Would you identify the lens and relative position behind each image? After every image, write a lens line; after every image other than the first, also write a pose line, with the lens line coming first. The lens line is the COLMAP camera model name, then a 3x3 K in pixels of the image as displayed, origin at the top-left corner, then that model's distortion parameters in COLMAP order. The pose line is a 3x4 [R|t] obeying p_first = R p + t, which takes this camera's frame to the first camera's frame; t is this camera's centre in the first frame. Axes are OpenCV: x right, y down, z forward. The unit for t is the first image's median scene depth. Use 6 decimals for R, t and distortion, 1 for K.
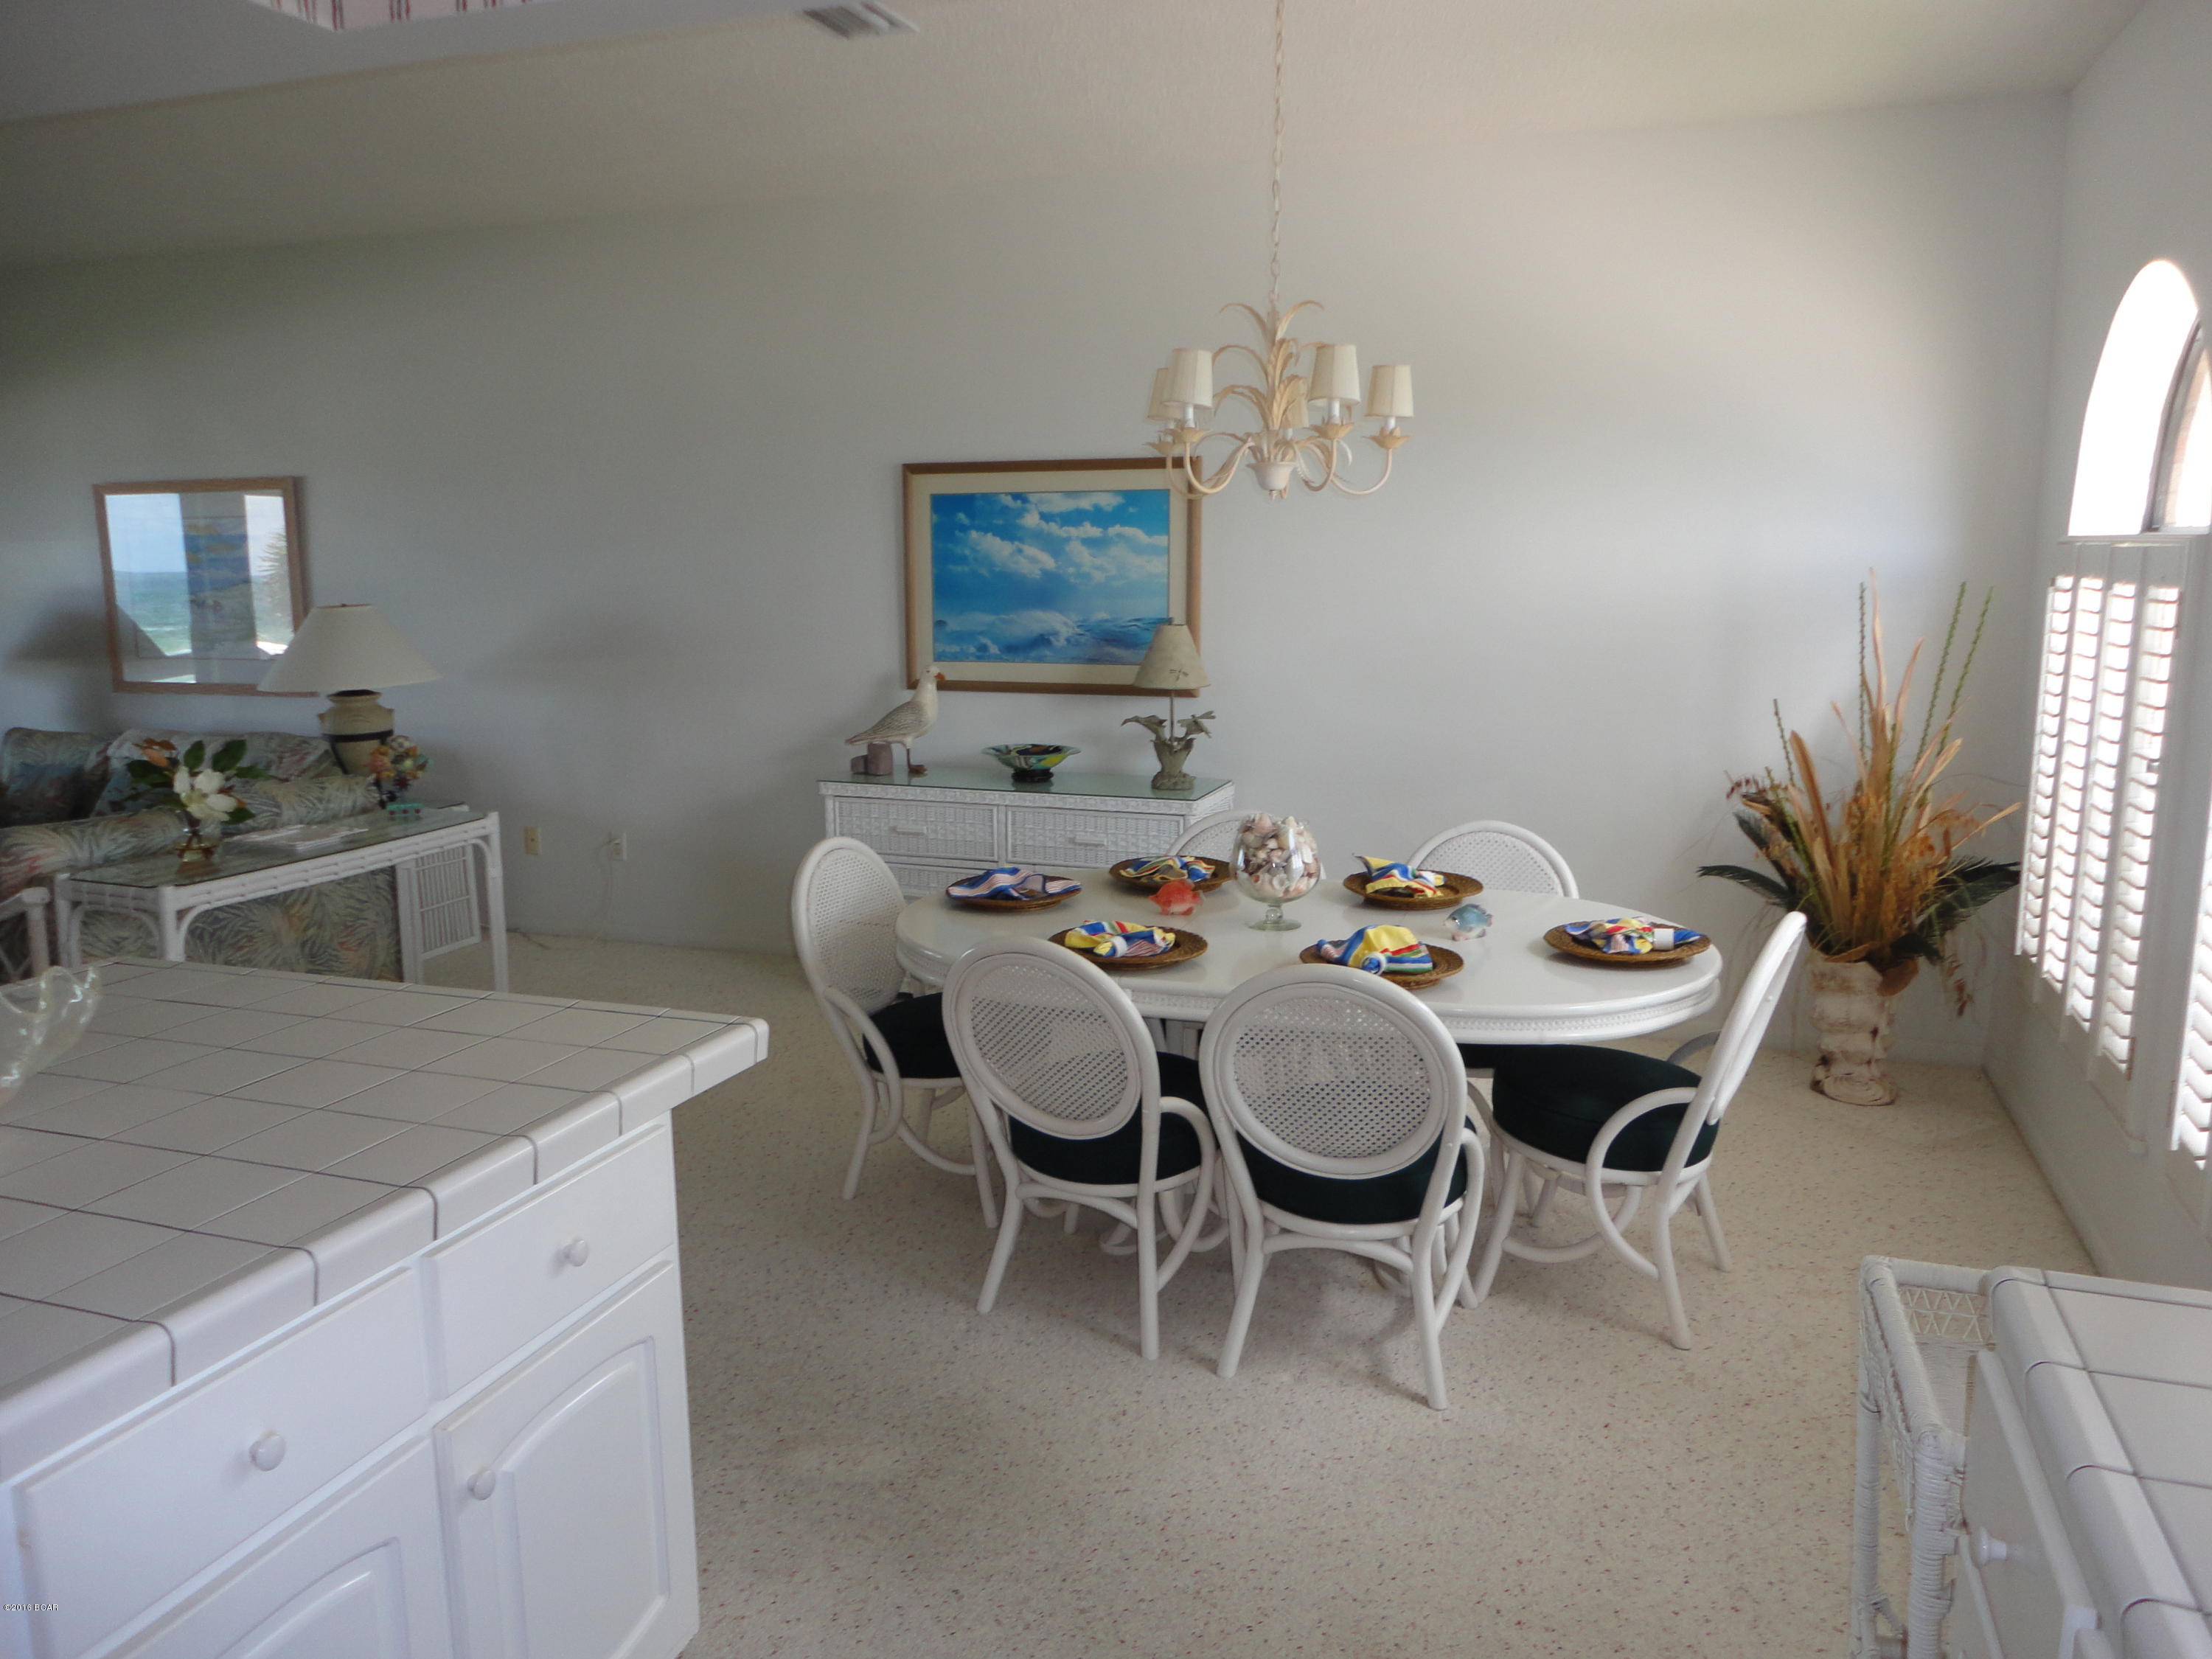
lens RADIAL K [[1617.4, 0, 1091.0], [0, 1617.4, 822.2], [0, 0, 1]] dist [-0.000572, 0.000035]
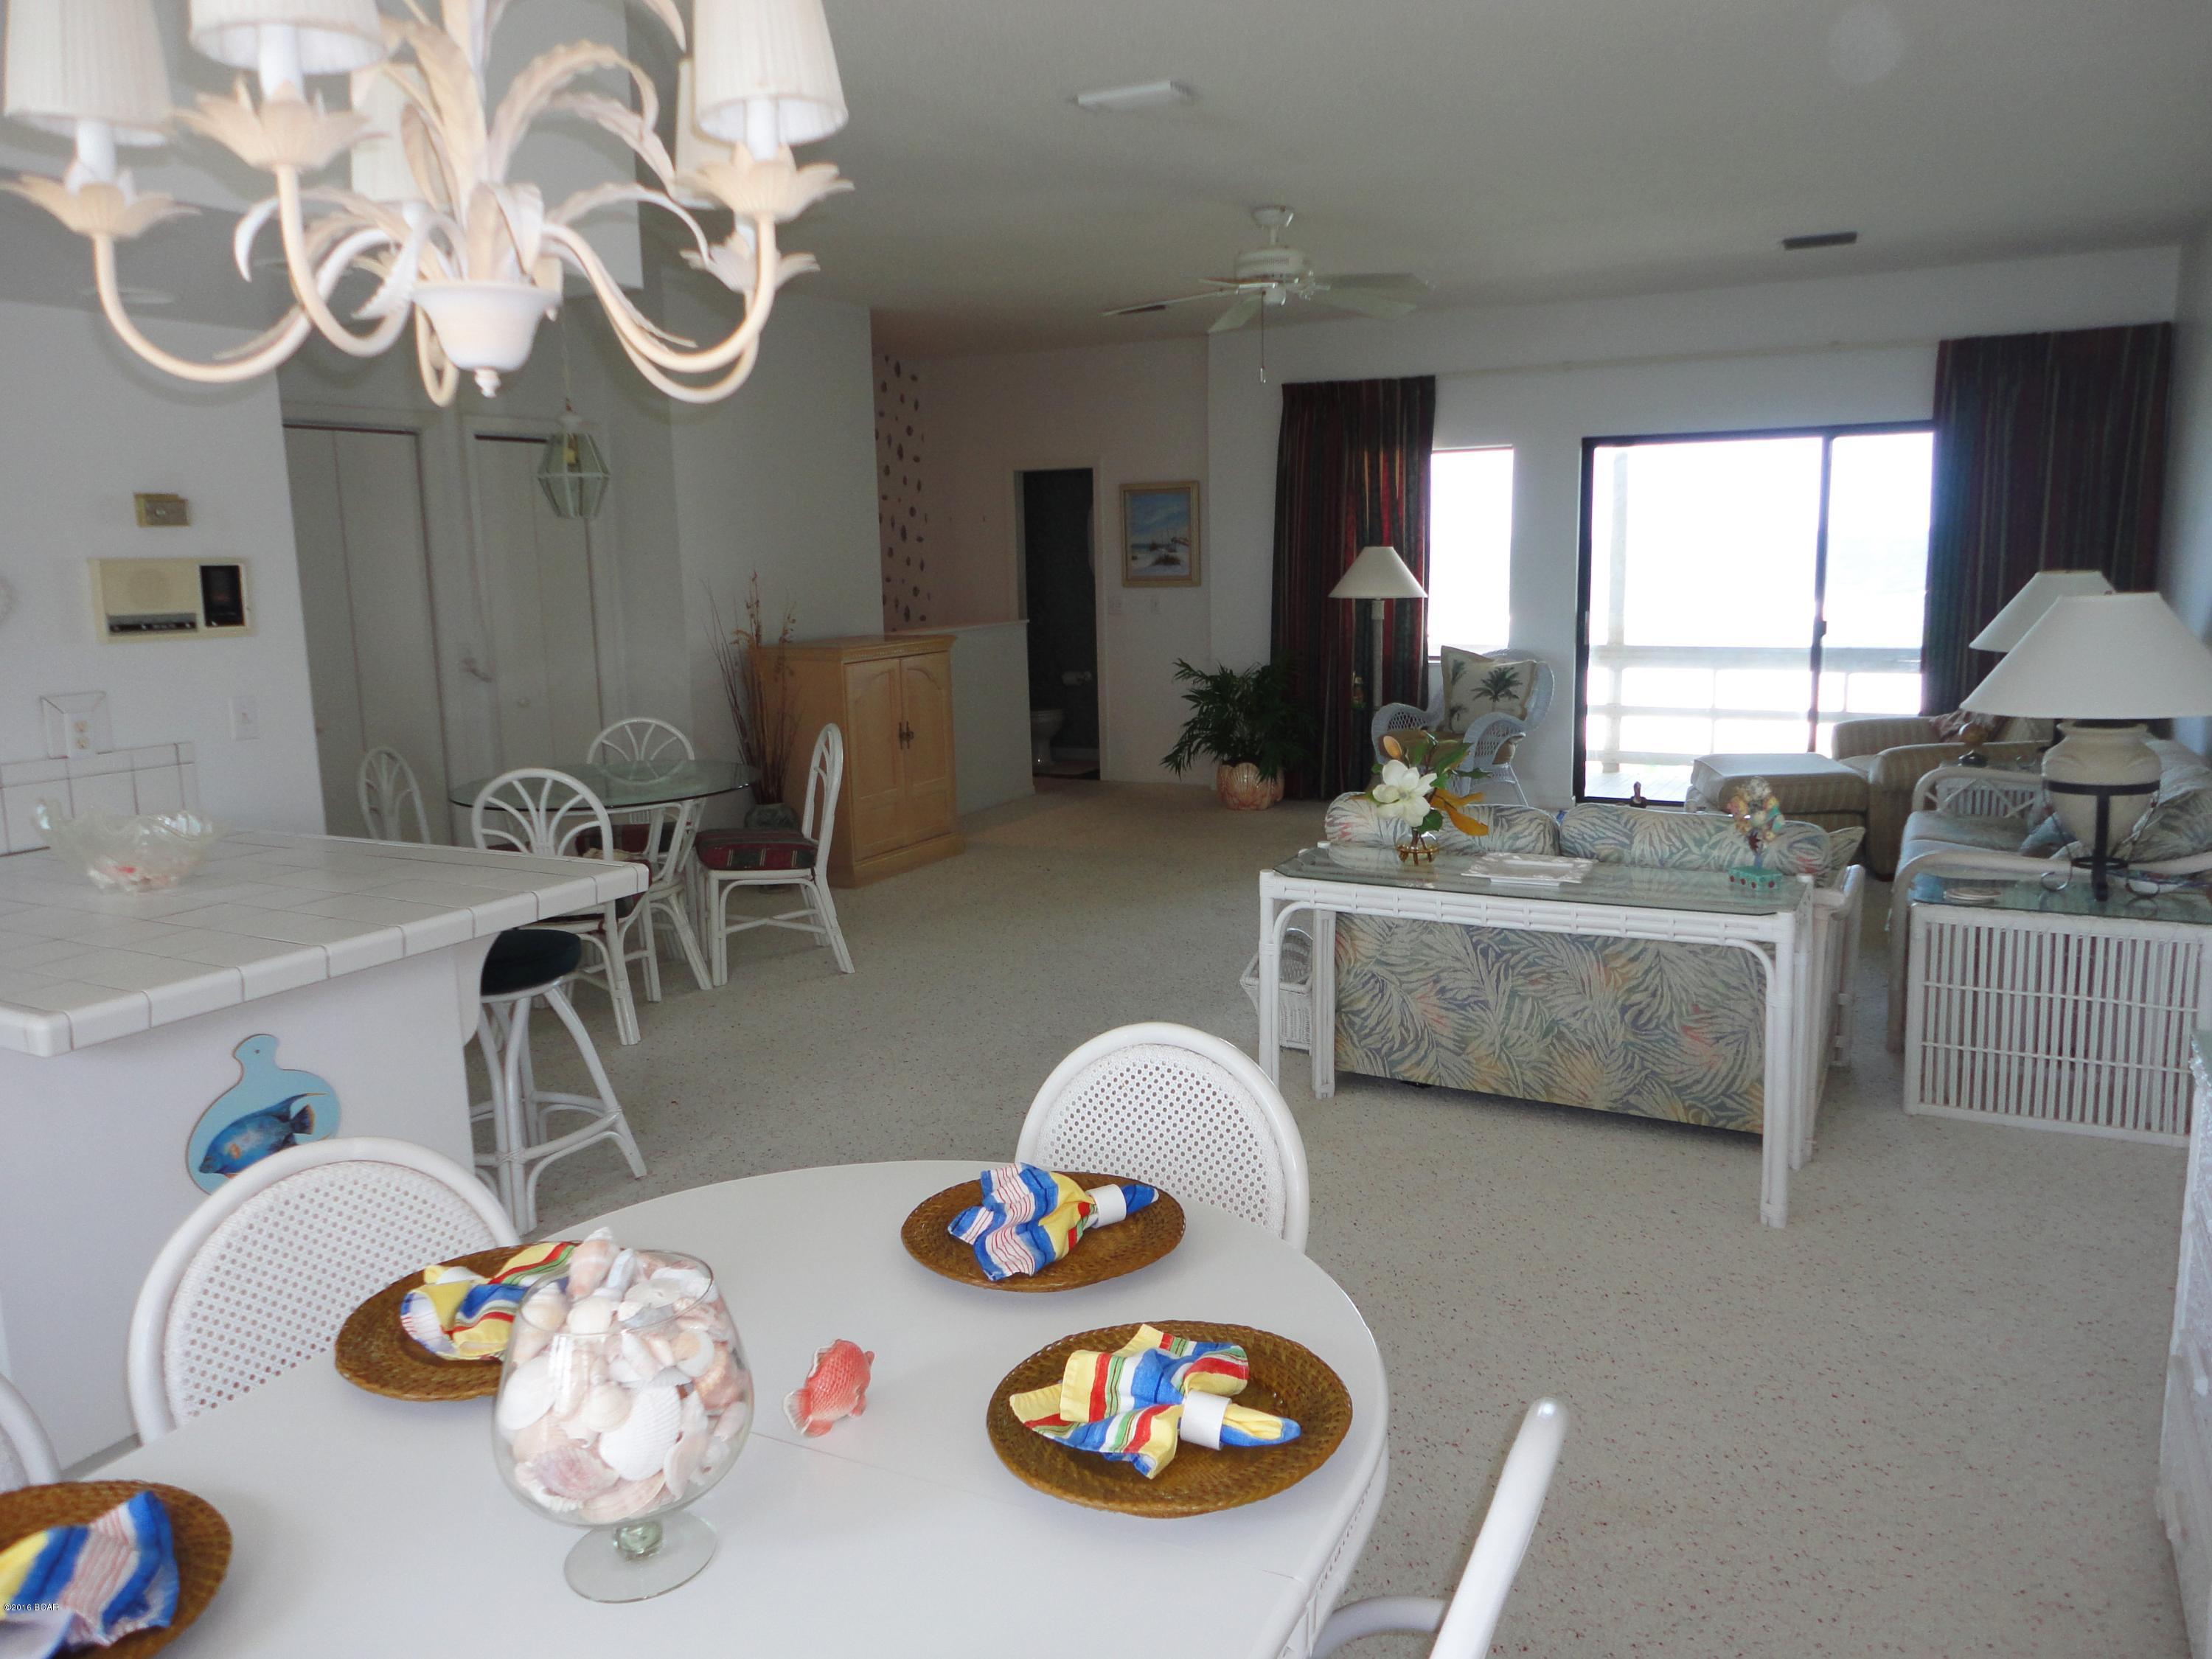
lens RADIAL K [[1617.4, 0, 1112.7], [0, 1617.4, 817.9], [0, 0, 1]] dist [-0.000572, 0.000035]
pose [[-0.117583, 0.177998, -0.976981, 0.291785], [-0.147711, 0.969726, 0.194454, -0.125110], [0.982016, 0.167175, -0.087731, 0.731659]]
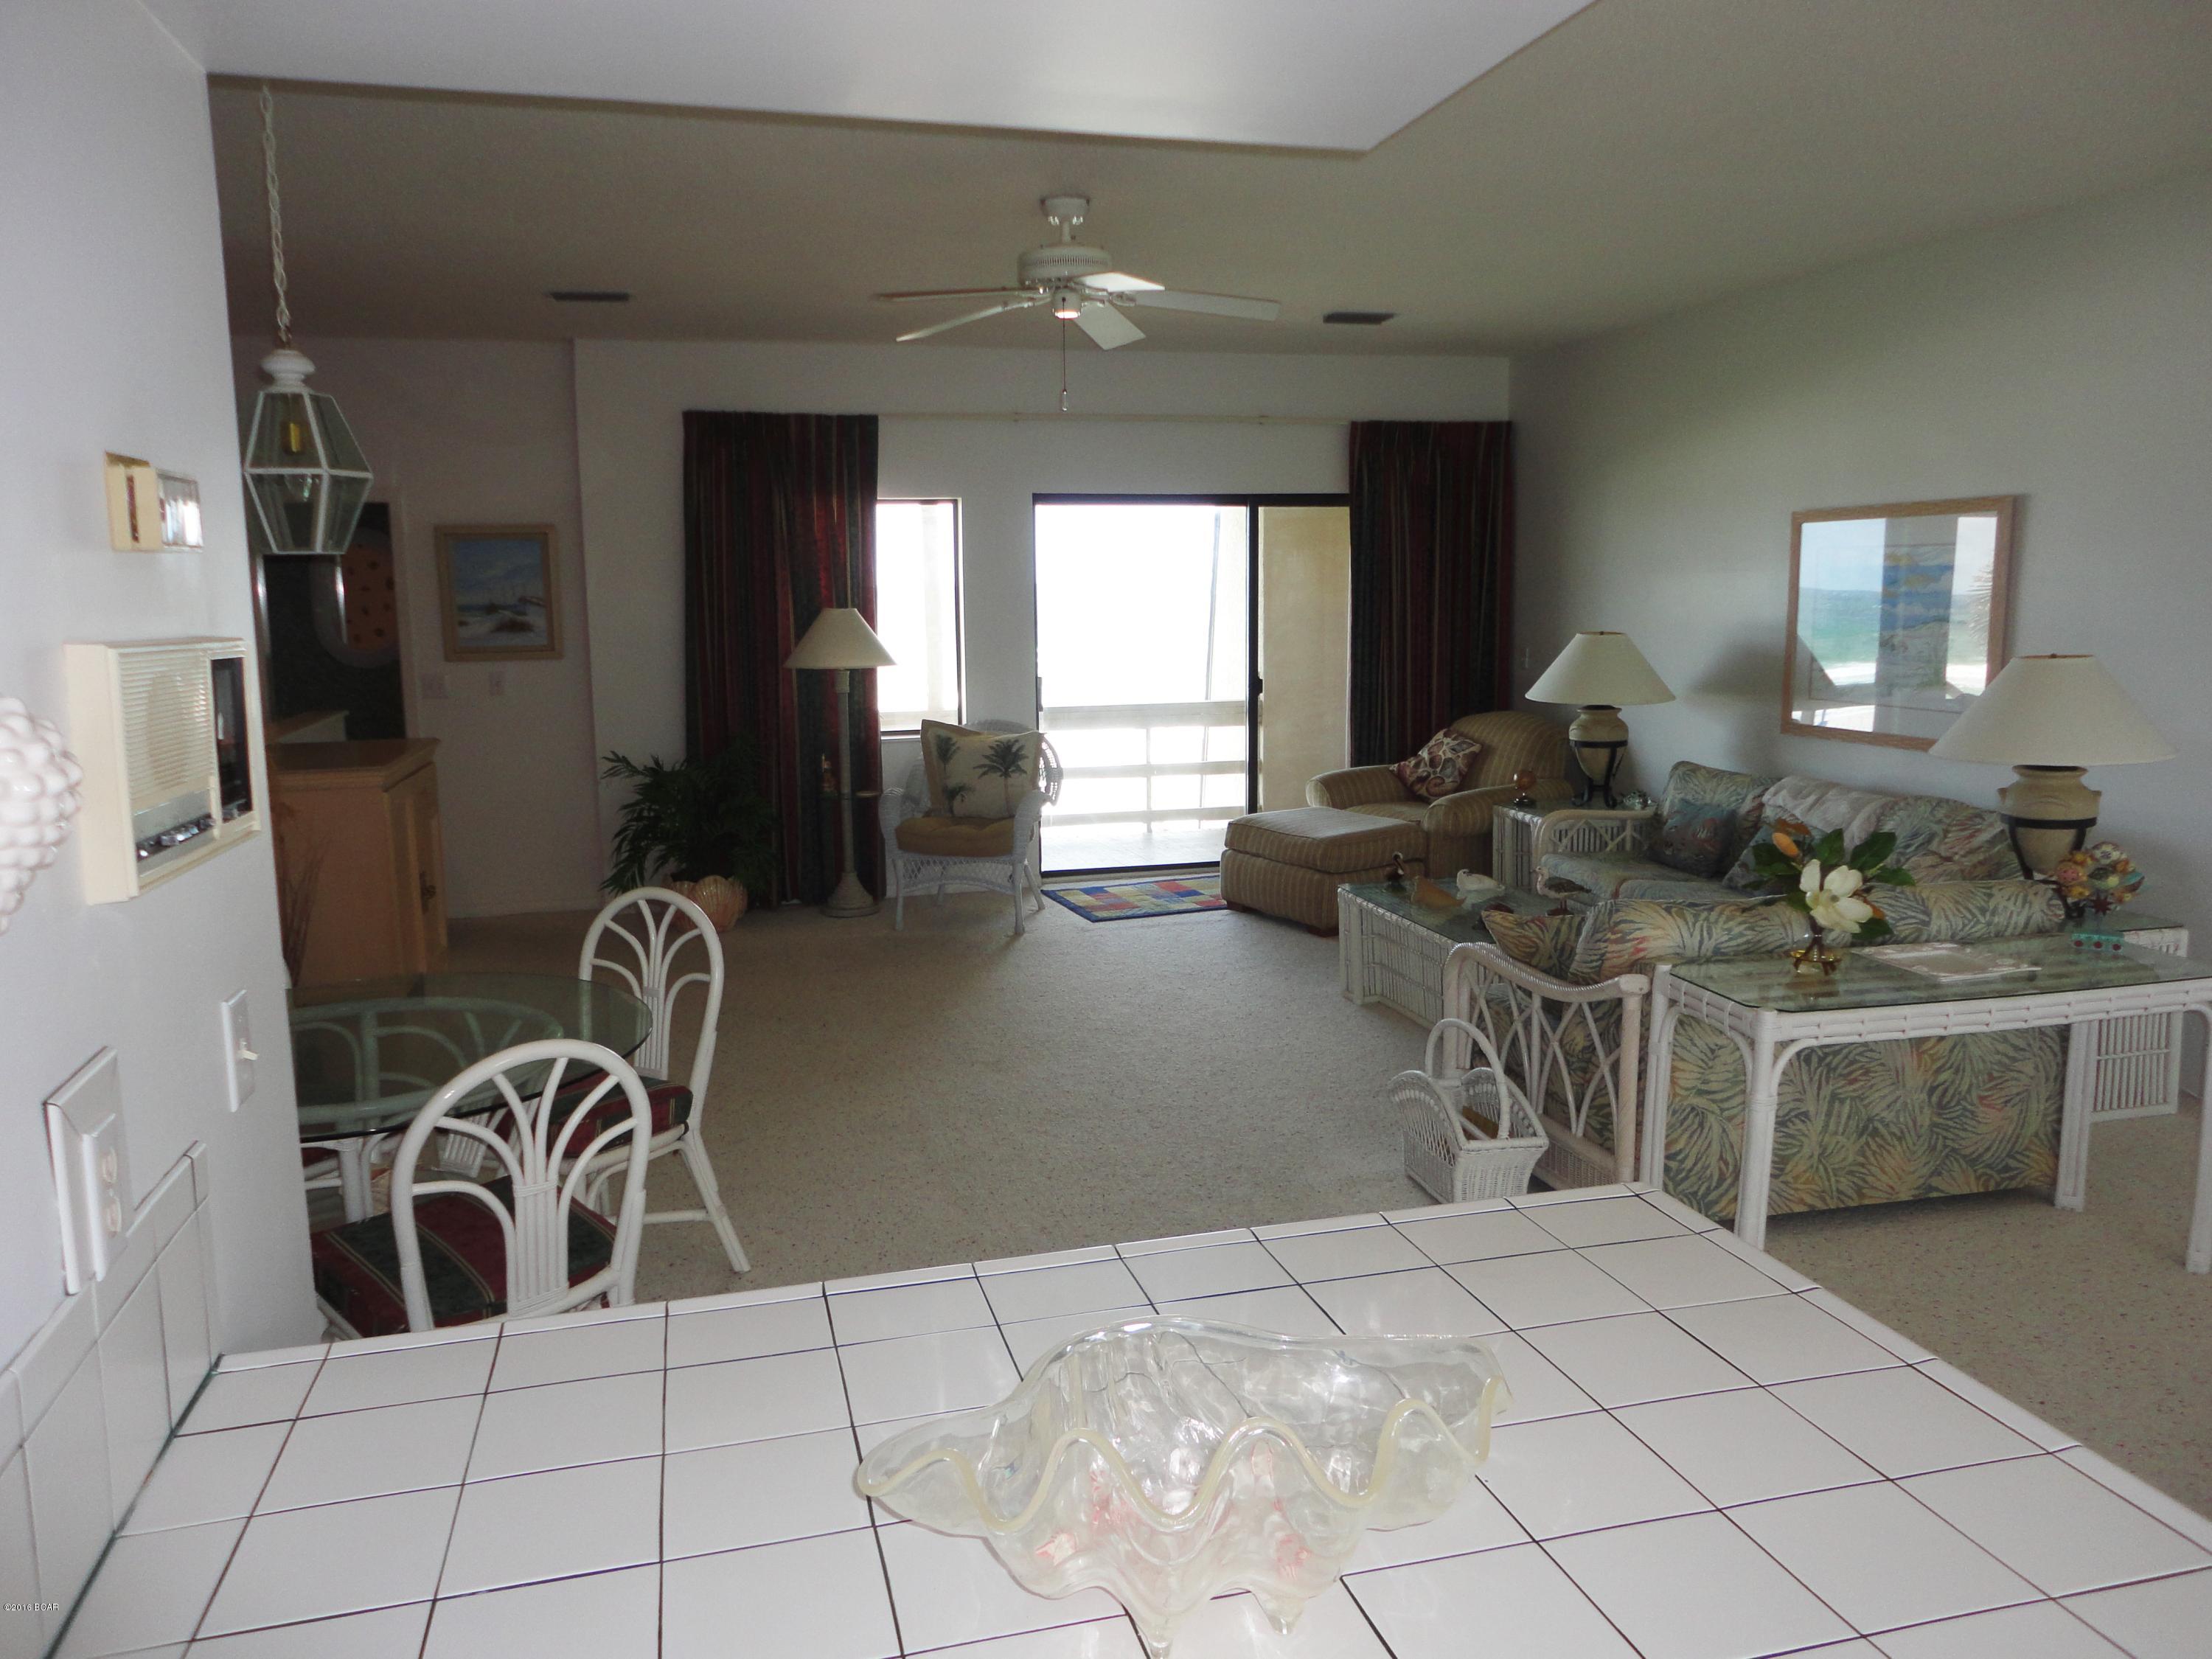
lens RADIAL K [[1617.4, 0, 1113.3], [0, 1617.4, 806.3], [0, 0, 1]] dist [-0.000572, 0.000035]
pose [[0.578504, 0.115835, -0.807412, -0.090258], [-0.132680, 0.990045, 0.046972, -0.041010], [0.804816, 0.079953, 0.588115, 0.189002]]
